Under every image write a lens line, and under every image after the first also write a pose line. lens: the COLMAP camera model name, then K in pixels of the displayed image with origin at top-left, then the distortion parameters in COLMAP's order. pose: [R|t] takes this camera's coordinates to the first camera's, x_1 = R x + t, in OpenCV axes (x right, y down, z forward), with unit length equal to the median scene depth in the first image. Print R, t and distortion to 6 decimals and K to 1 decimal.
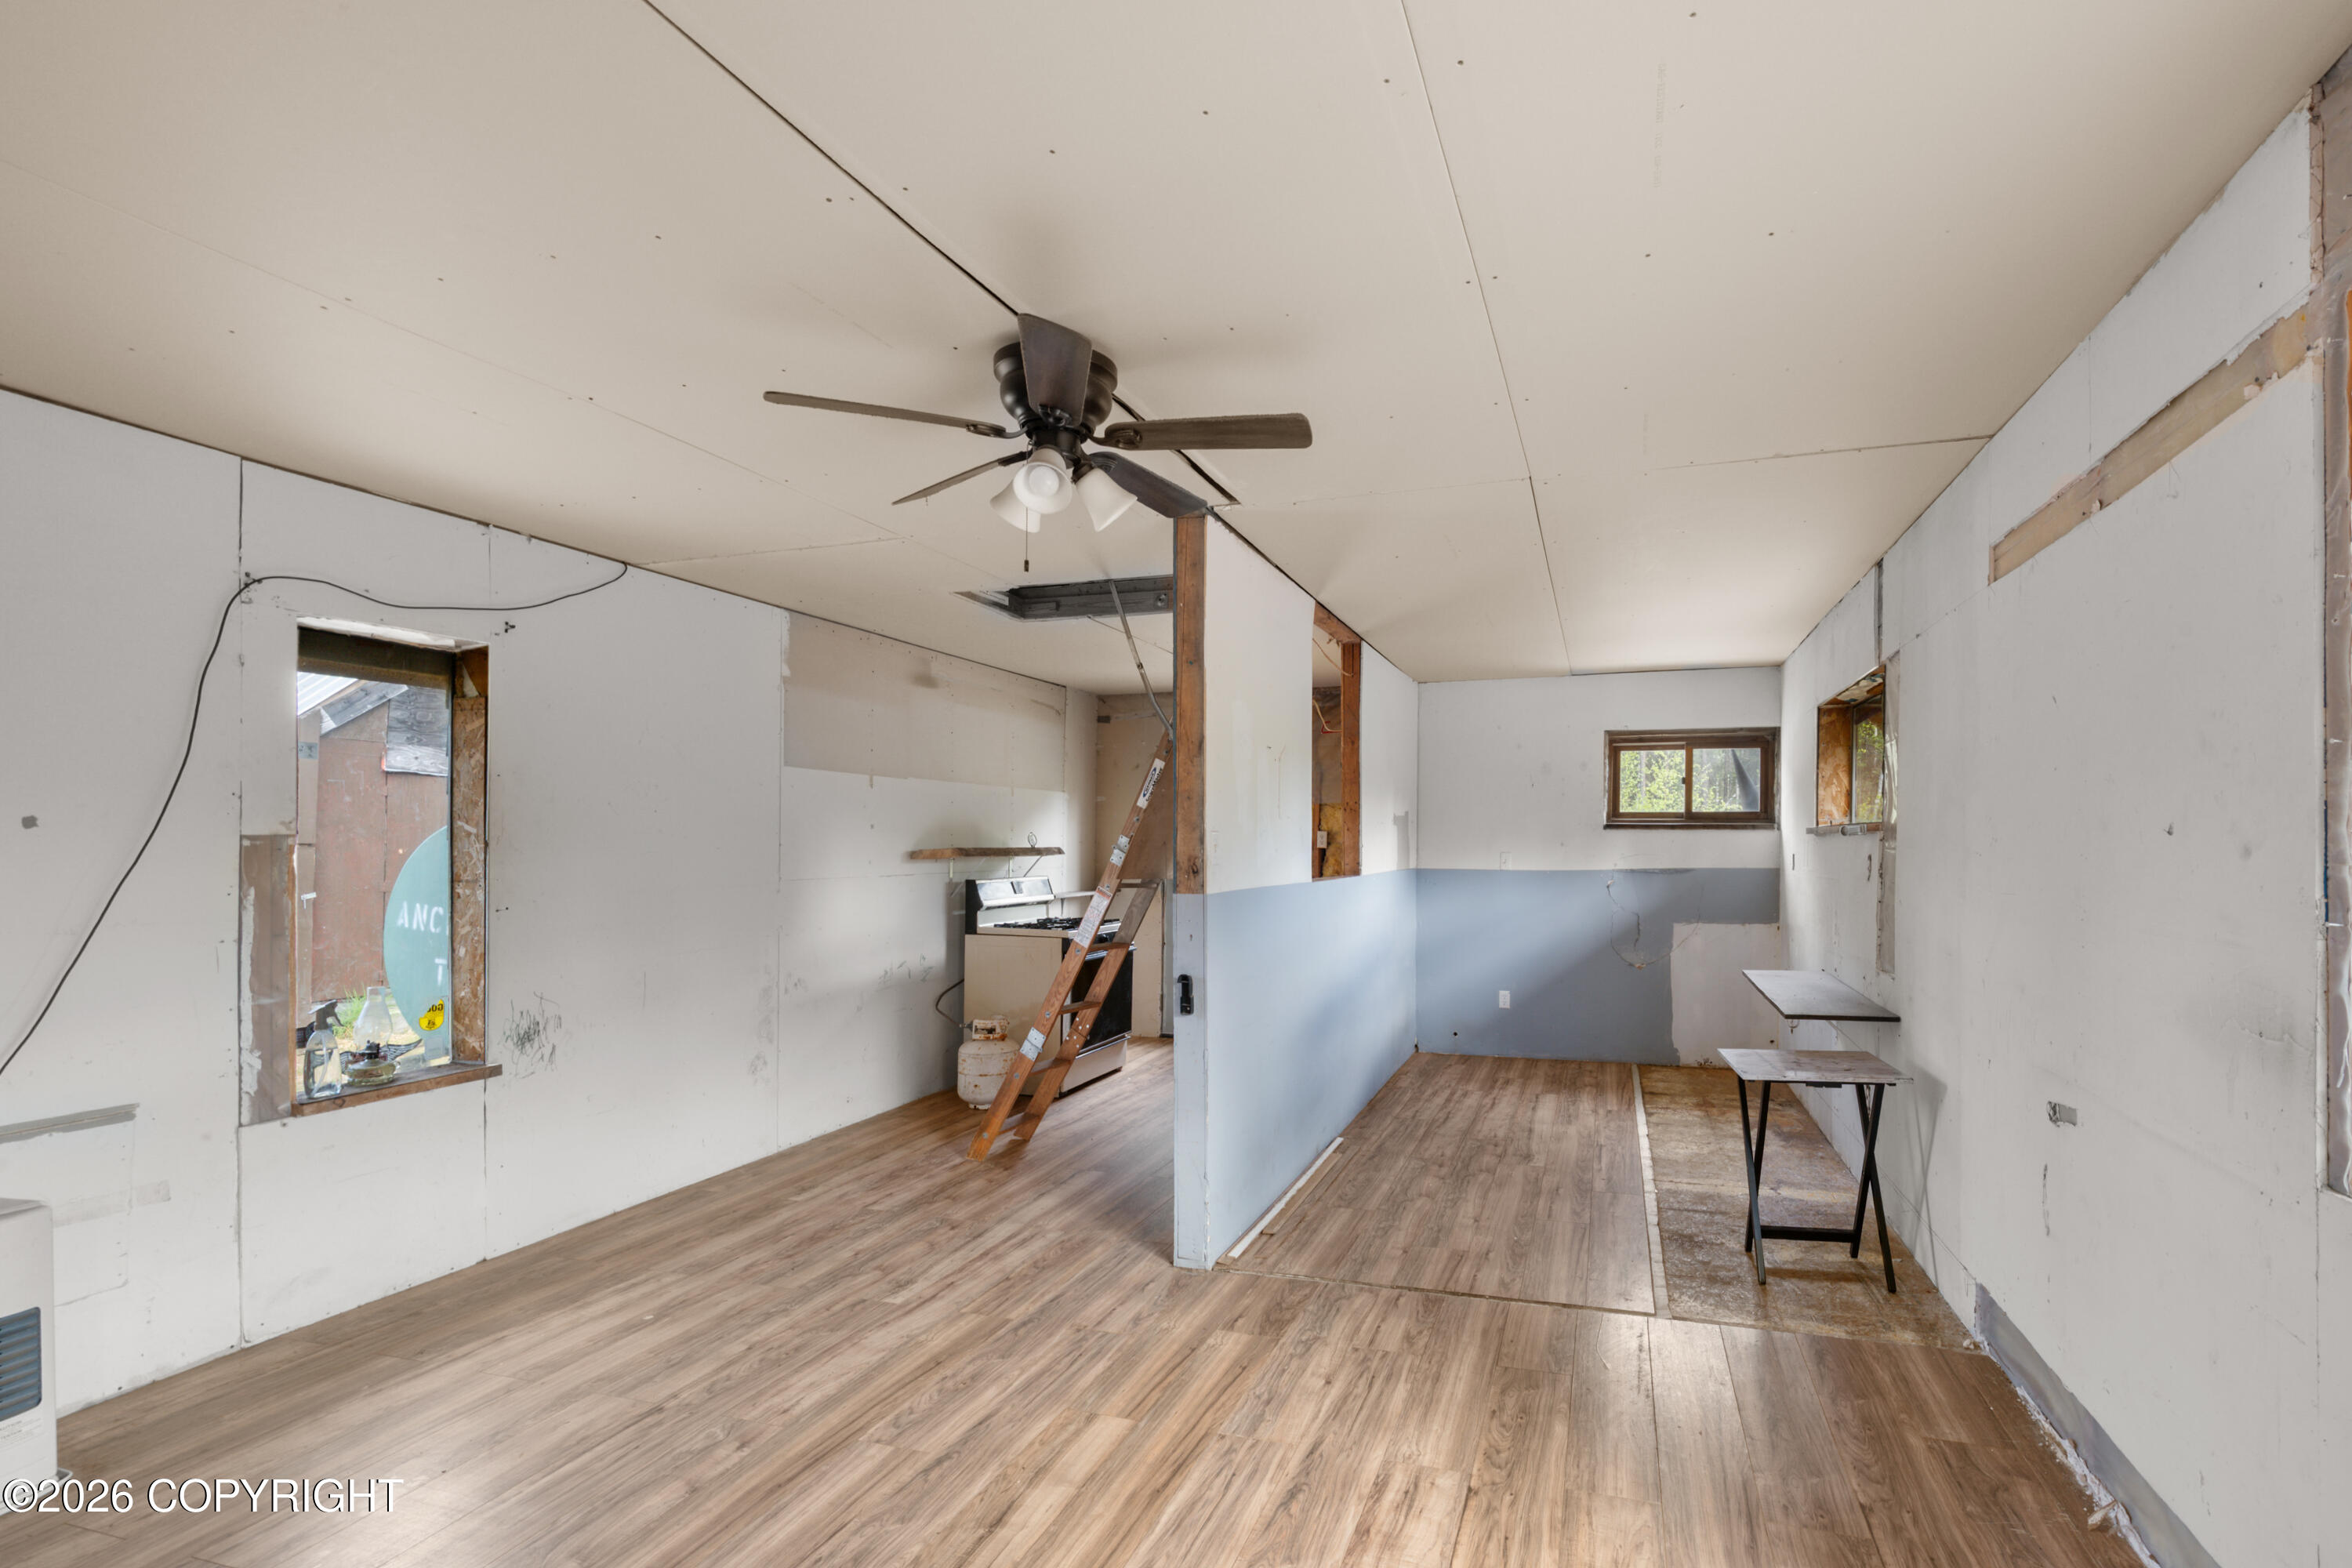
lens RADIAL K [[951.8, 0, 1181.2], [0, 951.8, 825.1], [0, 0, 1]] dist [0.000267, -0.000270]
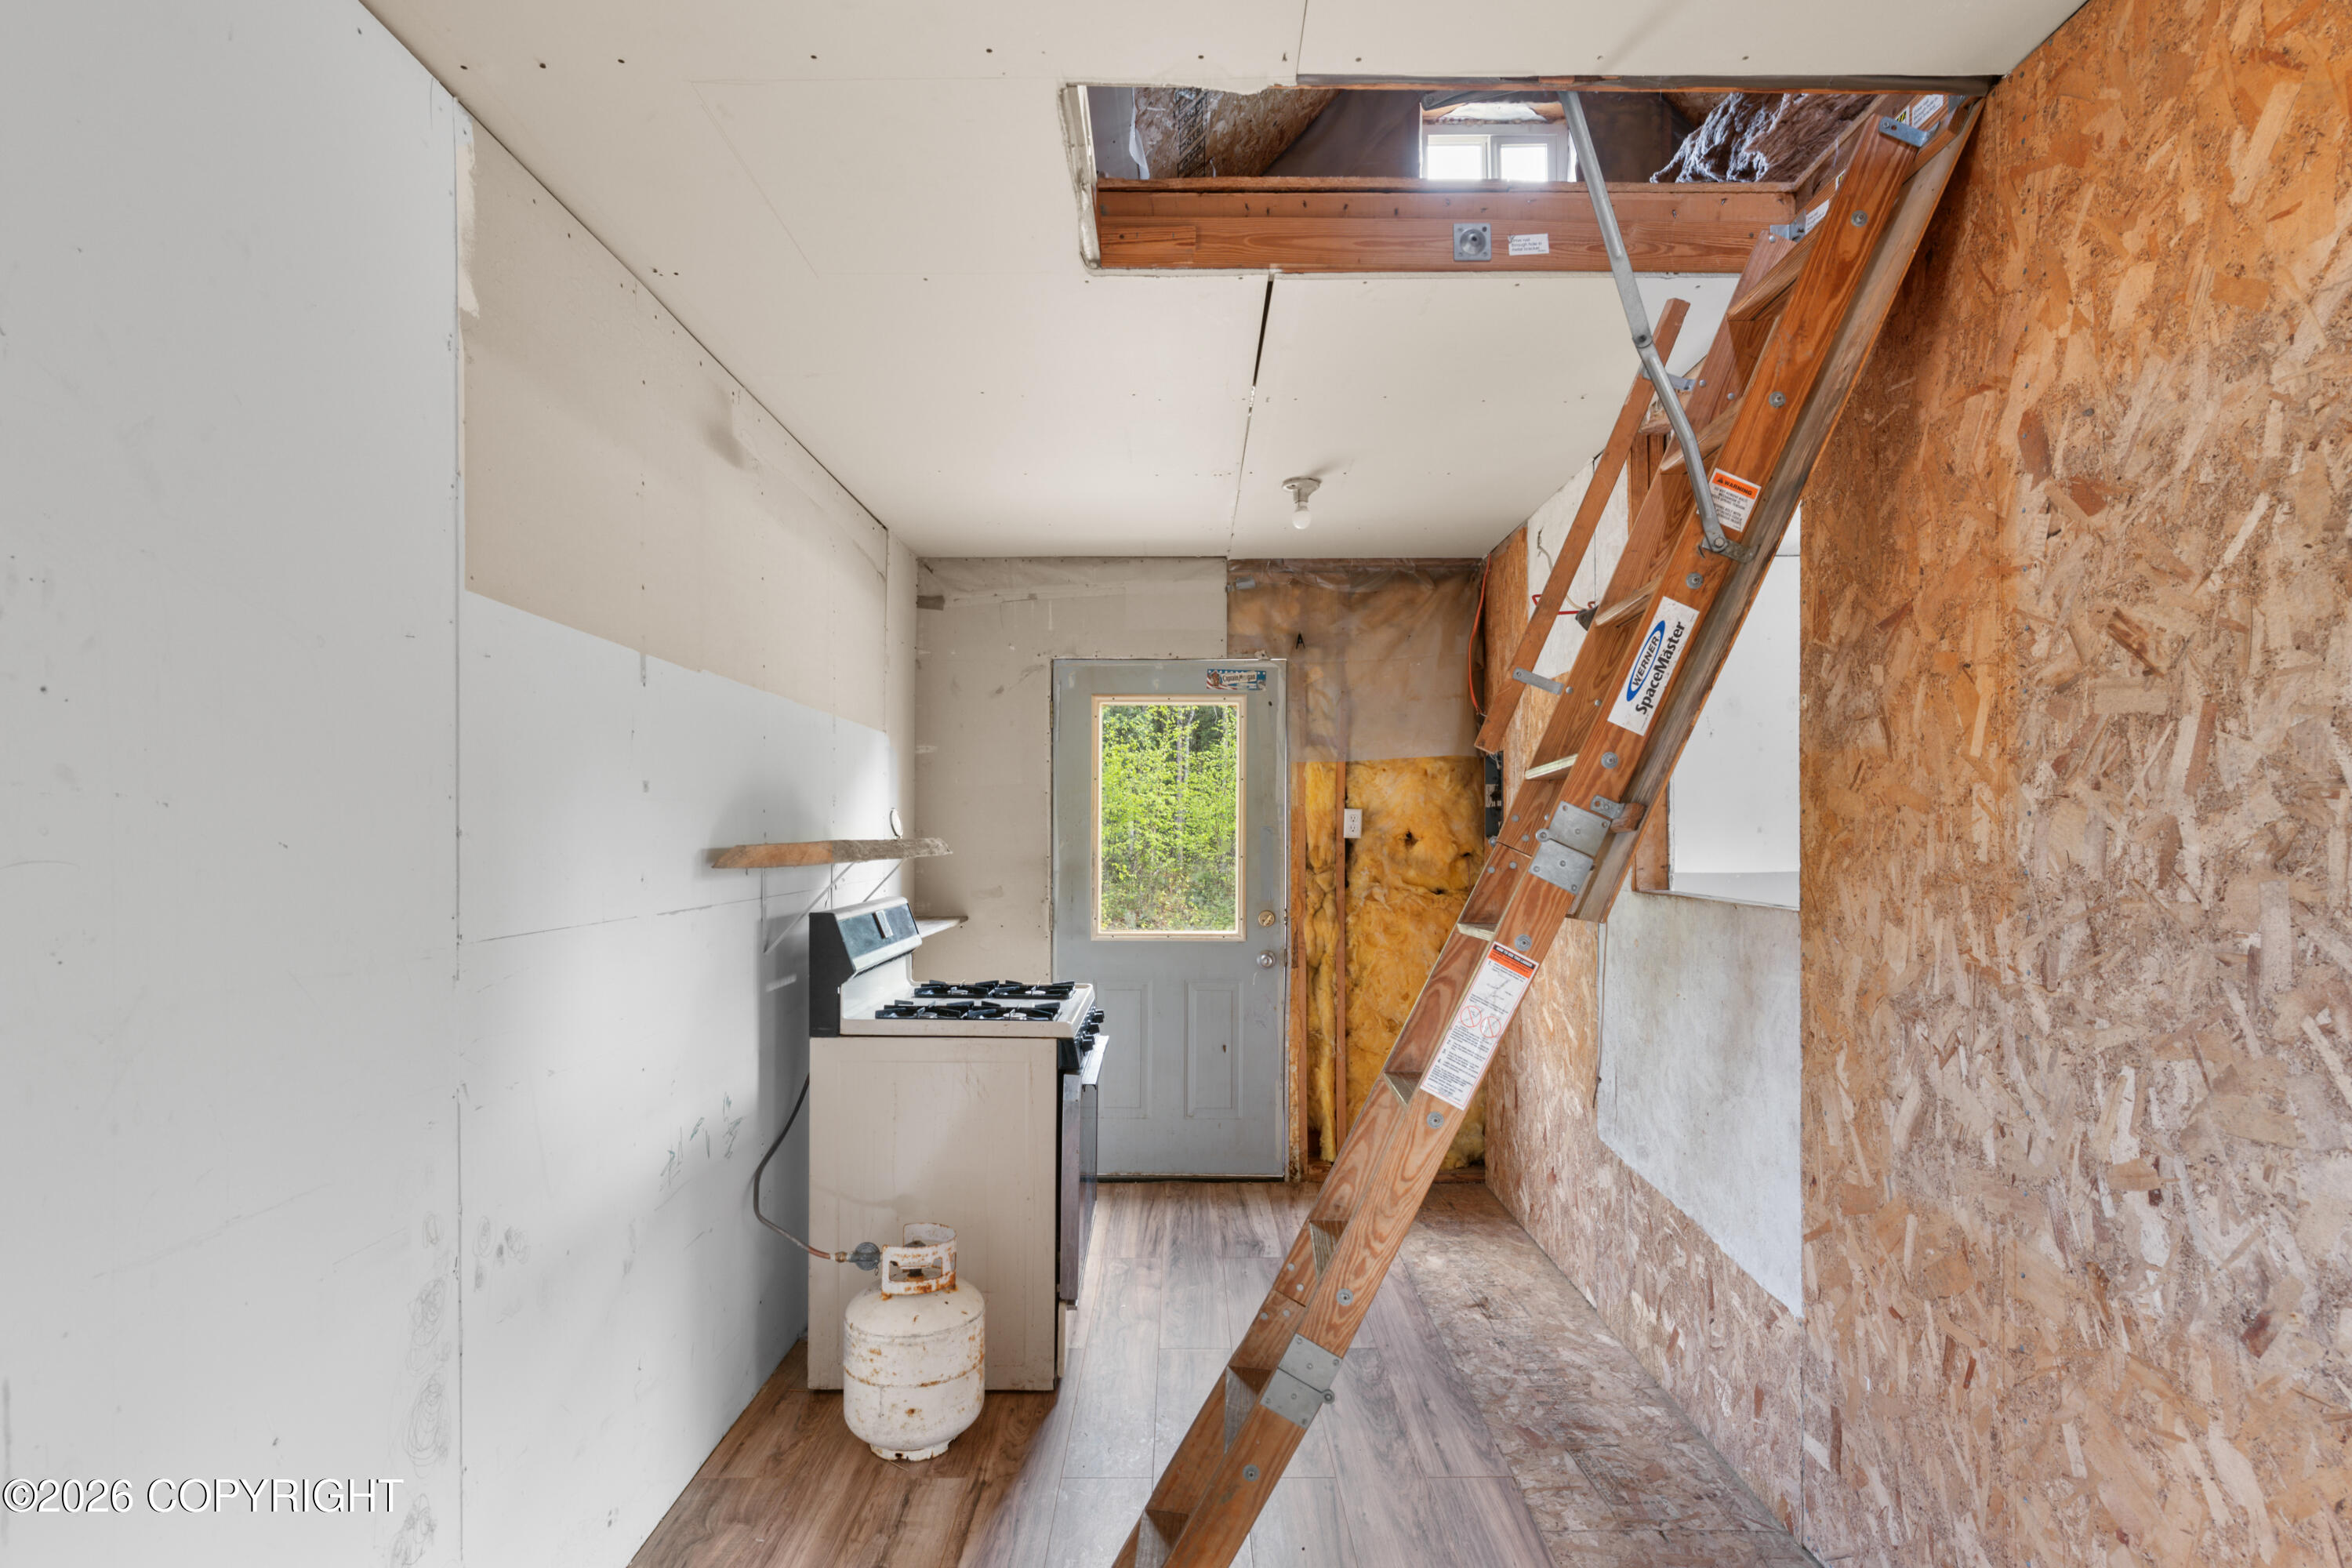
lens RADIAL K [[1270.9, 0, 1174.3], [0, 1270.9, 829.1], [0, 0, 1]] dist [-0.002225, -0.001288]
pose [[0.955476, -0.001088, 0.295066, -0.257565], [-0.003763, 0.999867, 0.015872, 0.009896], [-0.295044, -0.016276, 0.955345, 0.421303]]
